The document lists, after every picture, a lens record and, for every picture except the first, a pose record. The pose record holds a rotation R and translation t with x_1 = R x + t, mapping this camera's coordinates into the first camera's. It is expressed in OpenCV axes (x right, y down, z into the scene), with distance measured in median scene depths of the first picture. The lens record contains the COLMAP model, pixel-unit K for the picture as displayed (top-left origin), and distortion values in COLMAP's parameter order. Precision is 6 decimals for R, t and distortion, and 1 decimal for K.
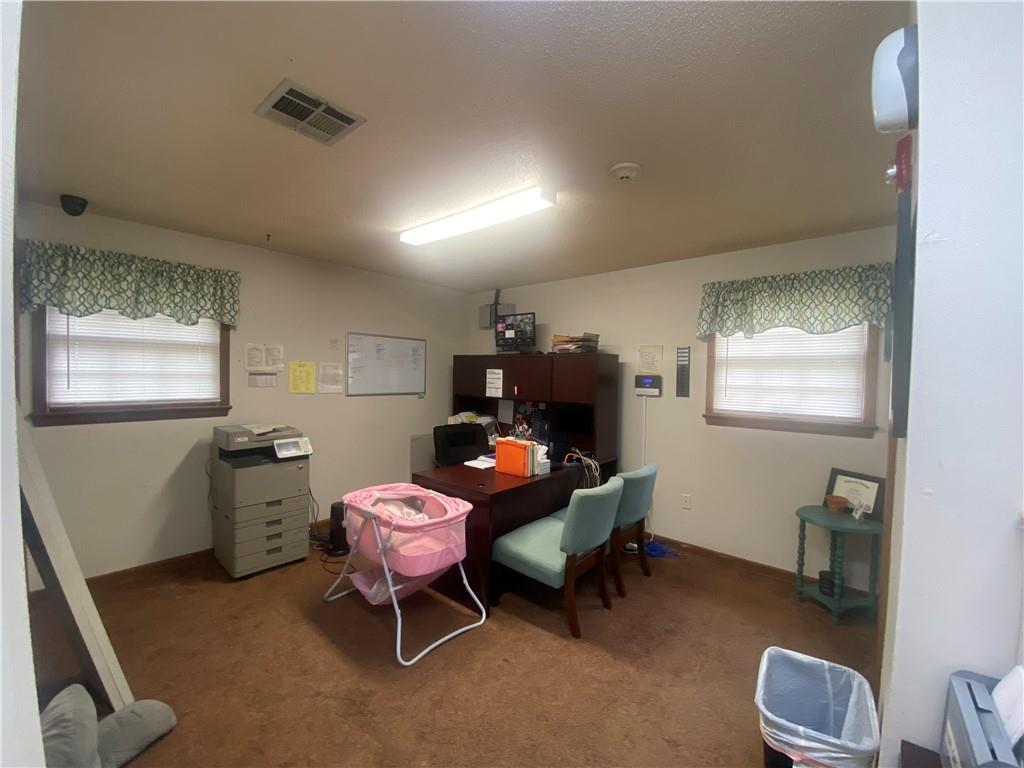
lens RADIAL K [[415.8, 0, 512.0], [0, 415.8, 384.0], [0, 0, 1]] dist [0.030330, -0.020215]
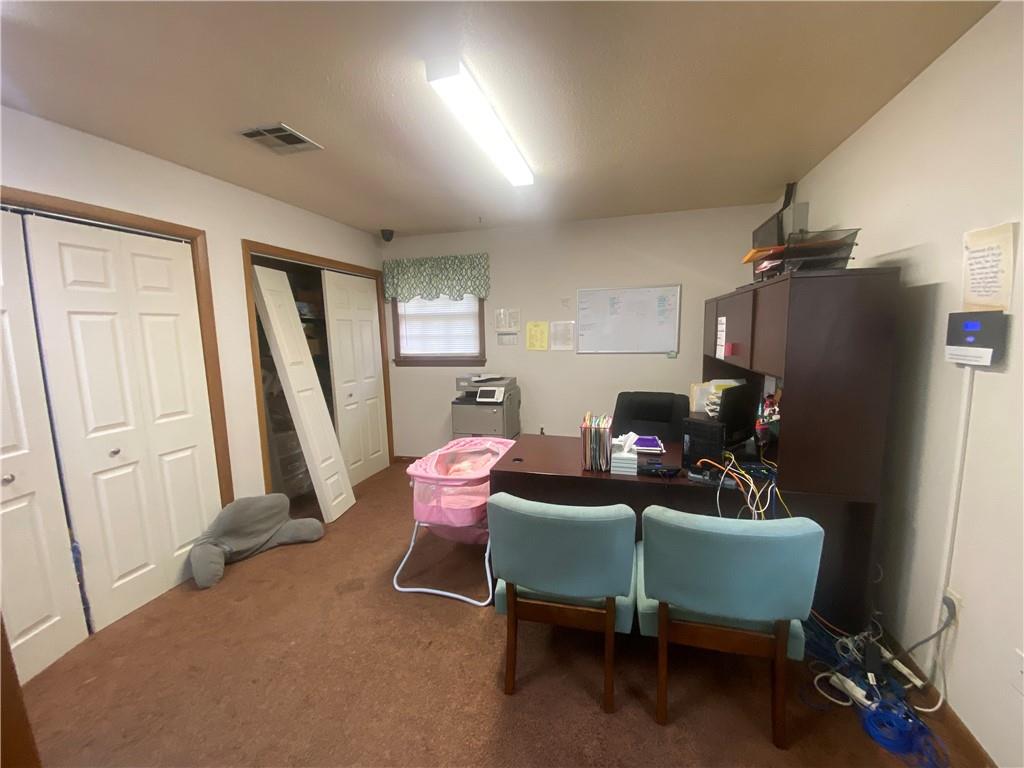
lens RADIAL K [[415.8, 0, 512.0], [0, 415.8, 384.0], [0, 0, 1]] dist [0.030330, -0.020215]
pose [[0.432142, 0.083246, -0.897955, 0.539924], [0.003378, 0.995574, 0.093922, 0.008006], [0.901799, -0.043621, 0.429948, 0.511721]]
